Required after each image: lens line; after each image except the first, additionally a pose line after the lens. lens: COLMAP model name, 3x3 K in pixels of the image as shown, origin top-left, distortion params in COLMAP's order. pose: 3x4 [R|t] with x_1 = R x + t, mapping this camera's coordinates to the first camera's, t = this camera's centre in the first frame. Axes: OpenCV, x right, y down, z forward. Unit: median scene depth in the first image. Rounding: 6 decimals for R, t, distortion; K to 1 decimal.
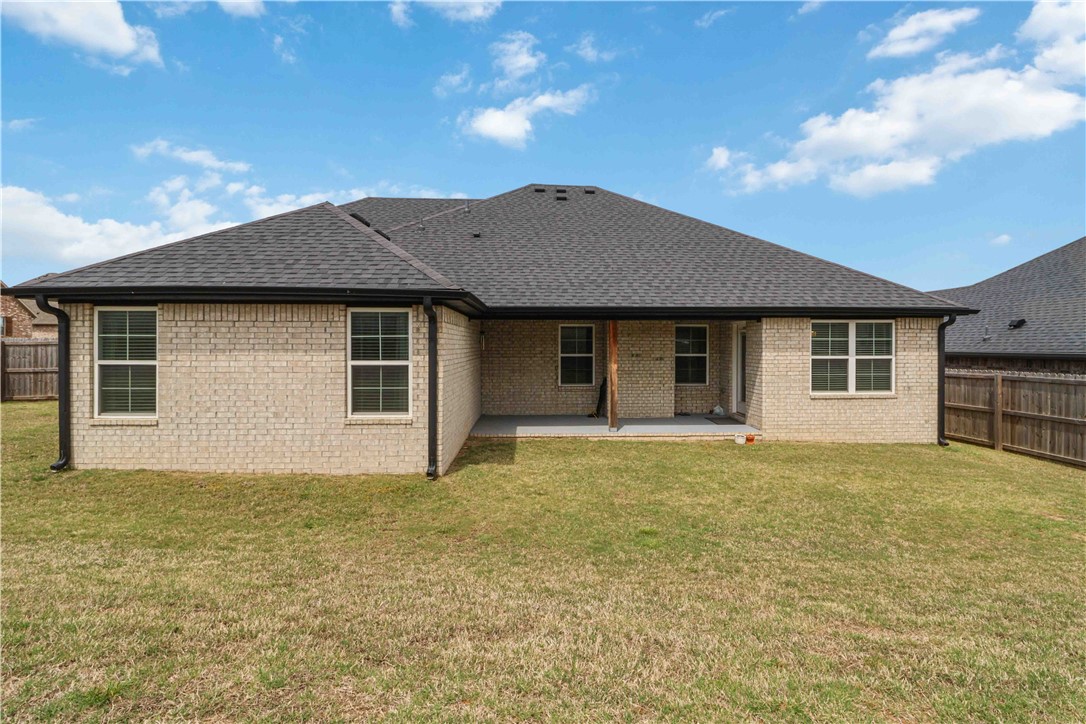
lens RADIAL K [[506.5, 0, 557.9], [0, 506.5, 350.5], [0, 0, 1]] dist [0.001083, -0.013133]
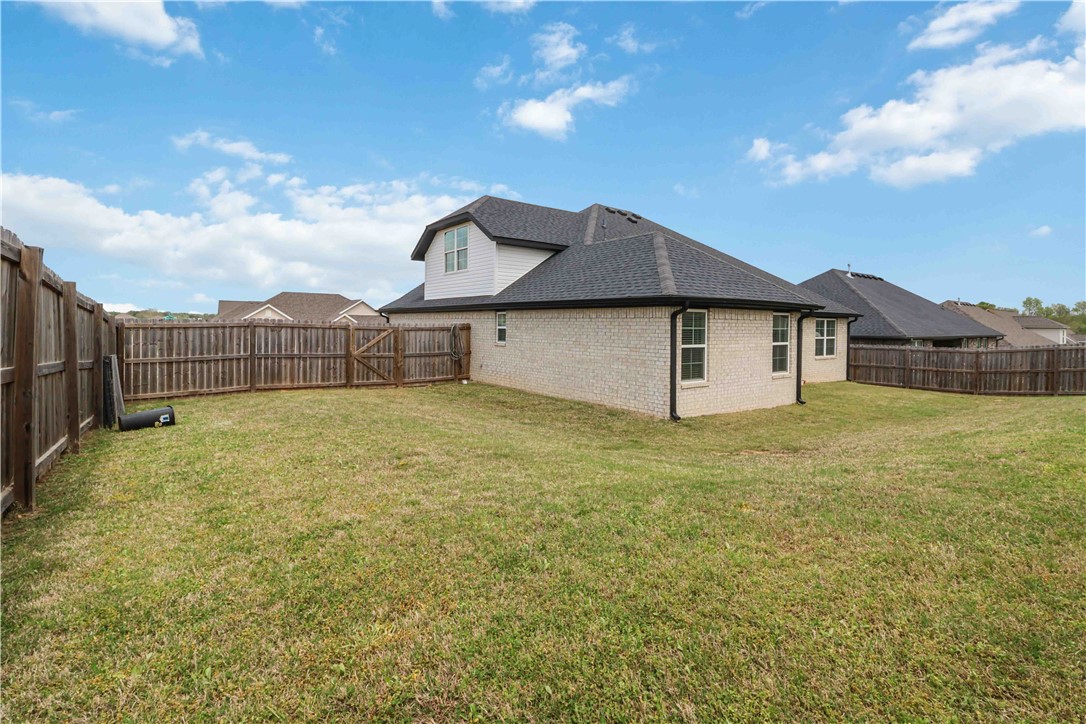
lens RADIAL K [[506.5, 0, 557.9], [0, 506.5, 350.5], [0, 0, 1]] dist [0.001083, -0.013133]
pose [[0.821127, -0.020849, 0.570365, -1.386738], [-0.004657, 0.999055, 0.043225, -0.017752], [-0.570727, -0.038149, 0.820253, -0.008457]]
